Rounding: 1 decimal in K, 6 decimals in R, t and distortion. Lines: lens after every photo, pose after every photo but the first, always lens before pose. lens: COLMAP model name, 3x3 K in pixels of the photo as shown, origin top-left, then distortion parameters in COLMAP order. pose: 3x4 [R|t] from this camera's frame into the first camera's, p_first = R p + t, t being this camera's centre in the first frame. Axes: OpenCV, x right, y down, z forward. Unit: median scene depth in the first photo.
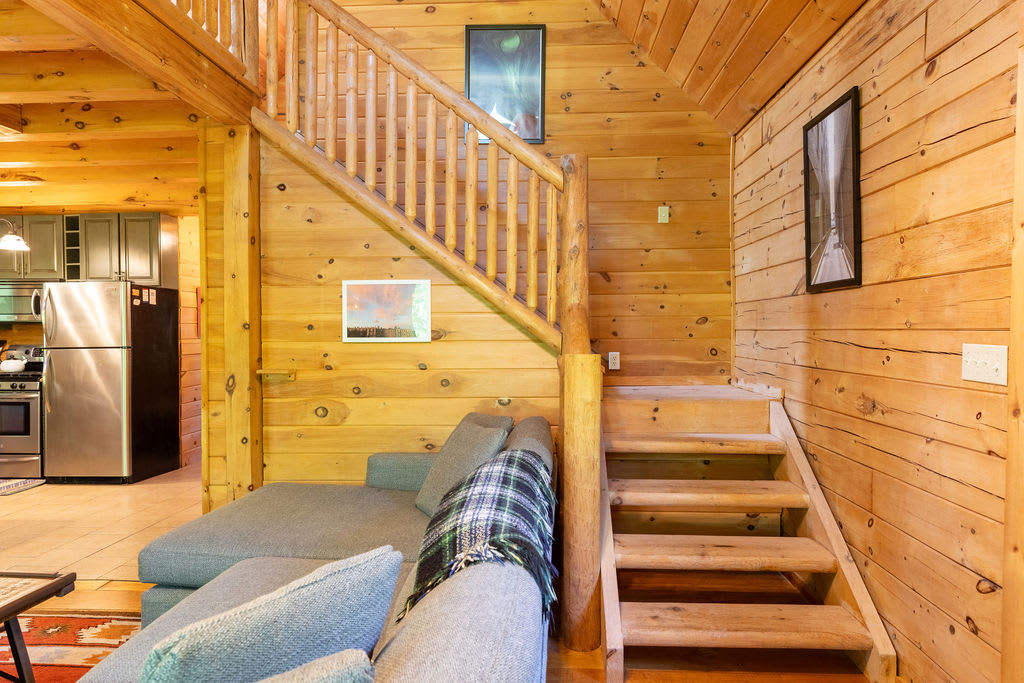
lens RADIAL K [[697.3, 0, 508.5], [0, 697.3, 341.0], [0, 0, 1]] dist [0.009166, 0.004221]
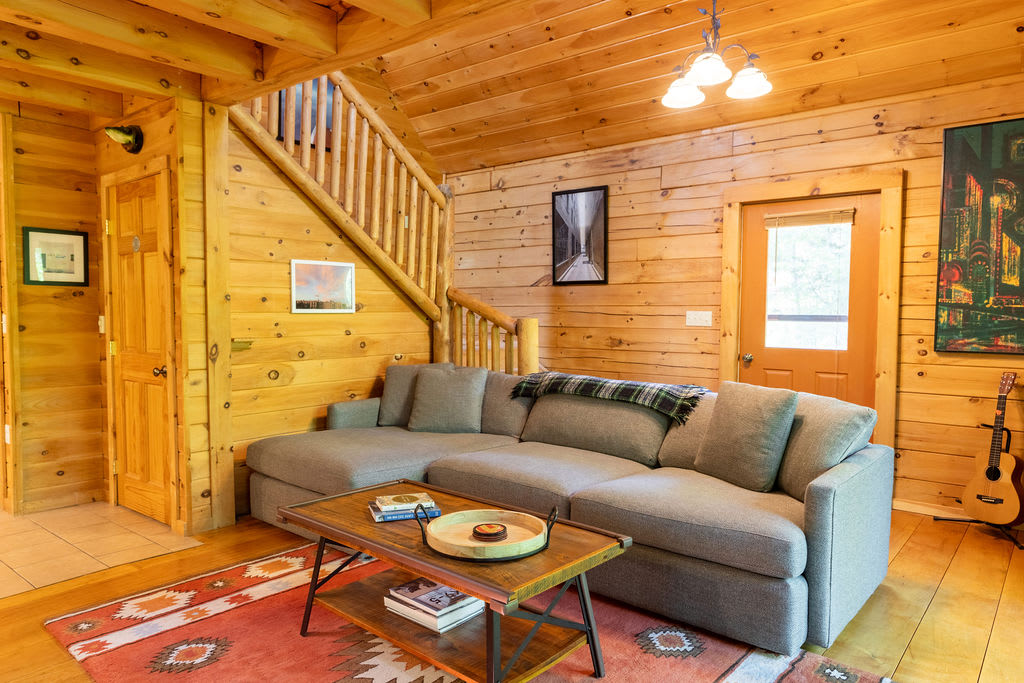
lens RADIAL K [[697.3, 0, 508.6], [0, 697.3, 342.4], [0, 0, 1]] dist [0.009166, 0.004221]
pose [[0.588075, -0.032545, 0.808151, -0.964920], [0.007597, 0.999368, 0.034717, 0.012909], [-0.808771, -0.014277, 0.587951, 0.029293]]
